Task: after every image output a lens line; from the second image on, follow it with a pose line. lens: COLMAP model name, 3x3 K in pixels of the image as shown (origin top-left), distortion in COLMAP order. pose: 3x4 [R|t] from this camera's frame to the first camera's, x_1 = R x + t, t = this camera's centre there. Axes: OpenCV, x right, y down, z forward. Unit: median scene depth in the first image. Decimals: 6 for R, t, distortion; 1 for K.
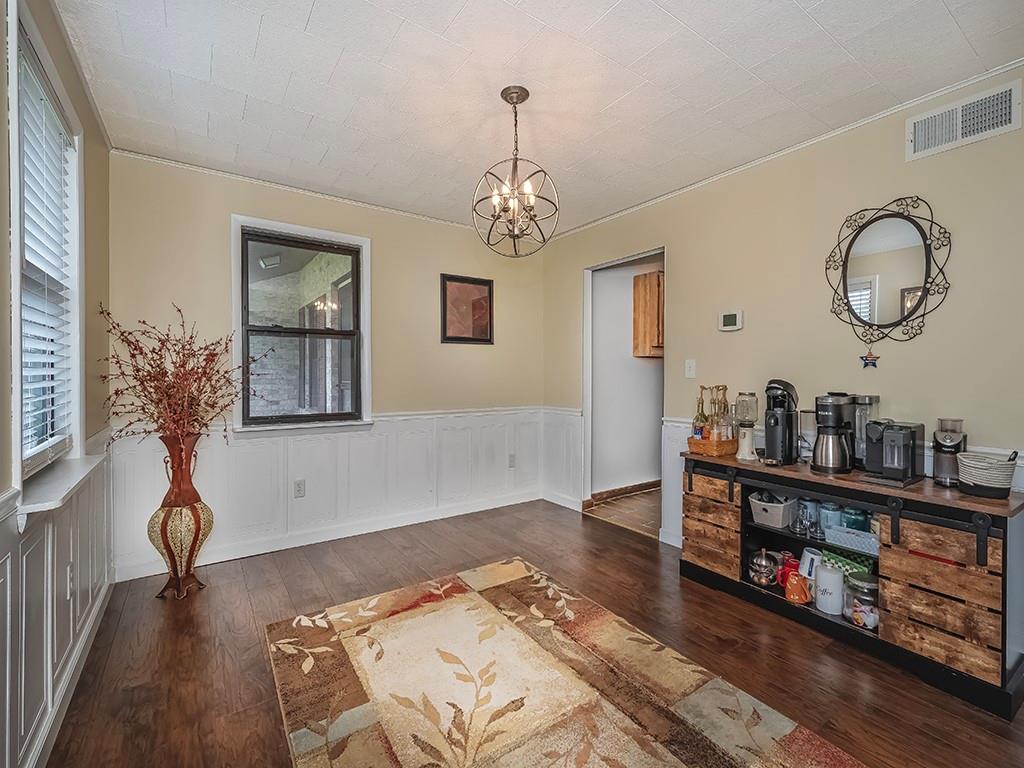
lens RADIAL K [[447.8, 0, 517.7], [0, 447.8, 385.6], [0, 0, 1]] dist [0.008872, -0.000012]
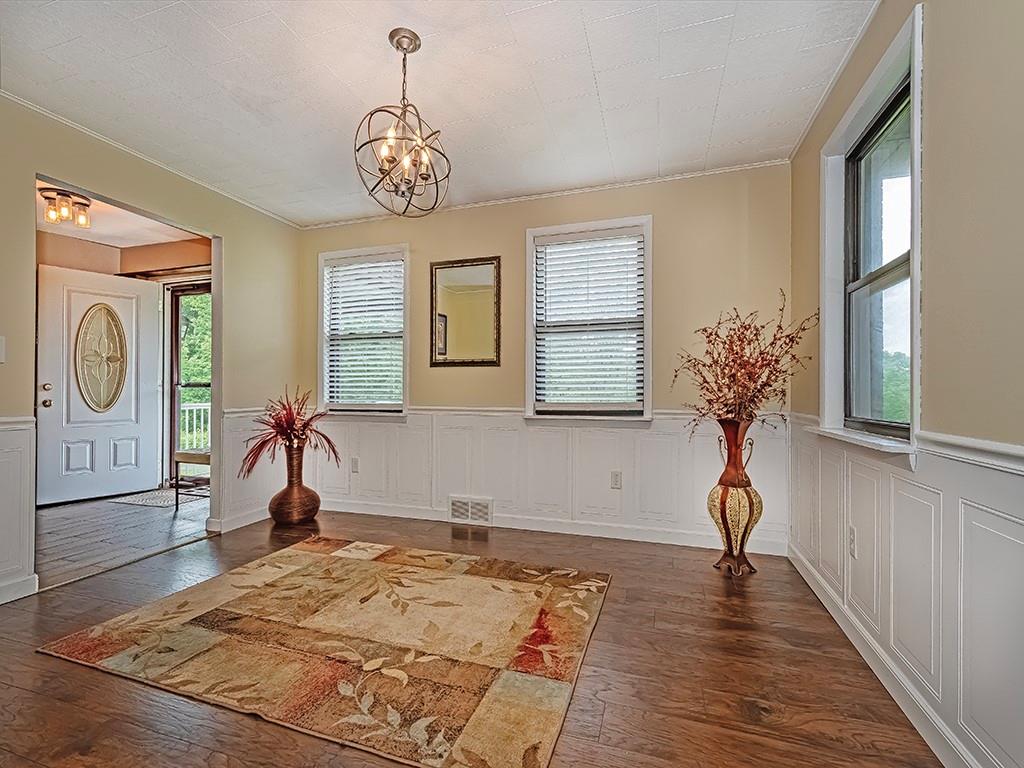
lens RADIAL K [[447.8, 0, 517.7], [0, 447.8, 385.6], [0, 0, 1]] dist [0.008872, -0.000012]
pose [[-0.798373, -0.019779, -0.601838, 0.331556], [-0.026849, 0.999636, 0.002764, 0.043891], [0.601564, 0.018366, -0.798613, 1.716753]]
